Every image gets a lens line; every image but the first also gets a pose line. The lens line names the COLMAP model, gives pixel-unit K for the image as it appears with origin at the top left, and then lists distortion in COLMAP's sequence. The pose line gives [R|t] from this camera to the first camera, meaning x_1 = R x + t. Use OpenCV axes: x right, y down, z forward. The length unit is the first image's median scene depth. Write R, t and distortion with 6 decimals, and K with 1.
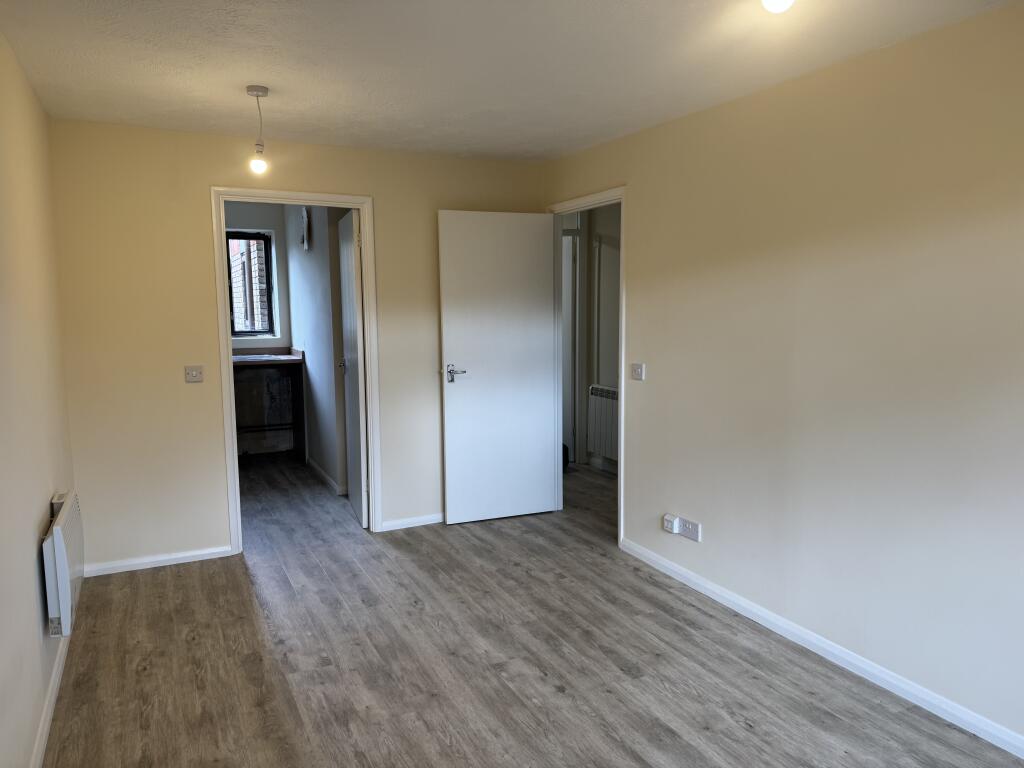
lens RADIAL K [[723.7, 0, 509.9], [0, 723.7, 387.2], [0, 0, 1]] dist [0.033505, -0.033919]
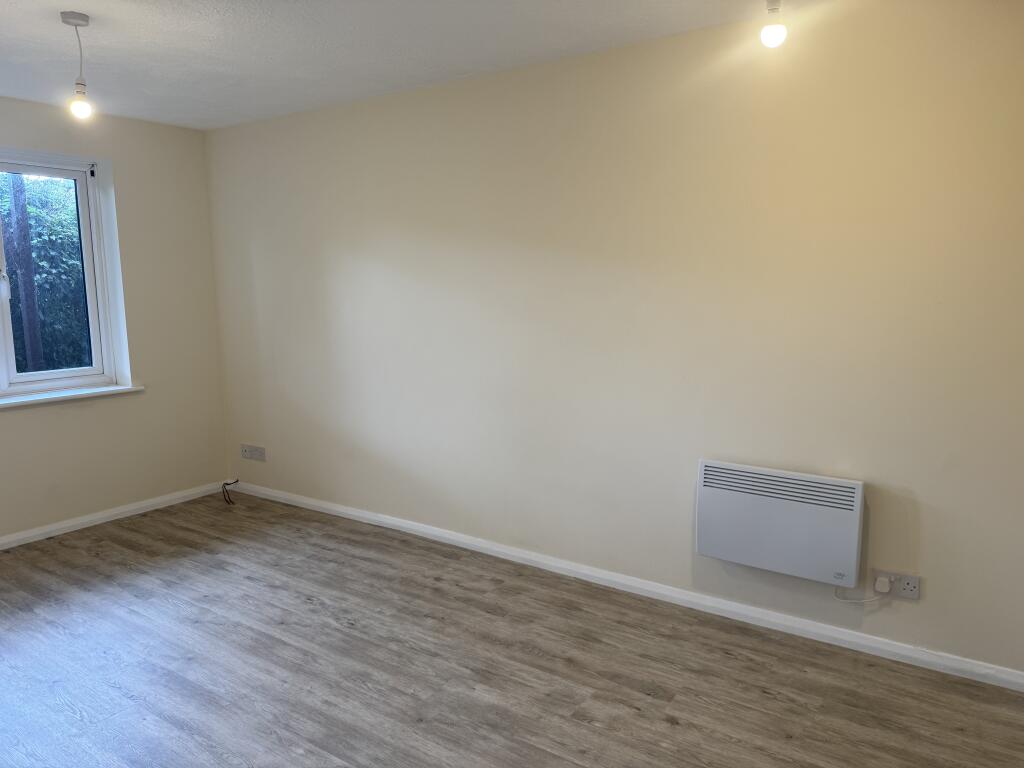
lens RADIAL K [[723.7, 0, 513.9], [0, 723.7, 383.7], [0, 0, 1]] dist [0.033505, -0.033919]
pose [[-0.872385, 0.085176, -0.481341, 0.191620], [-0.041876, 0.968059, 0.247200, -0.199235], [0.487022, 0.235810, -0.840954, 1.761012]]
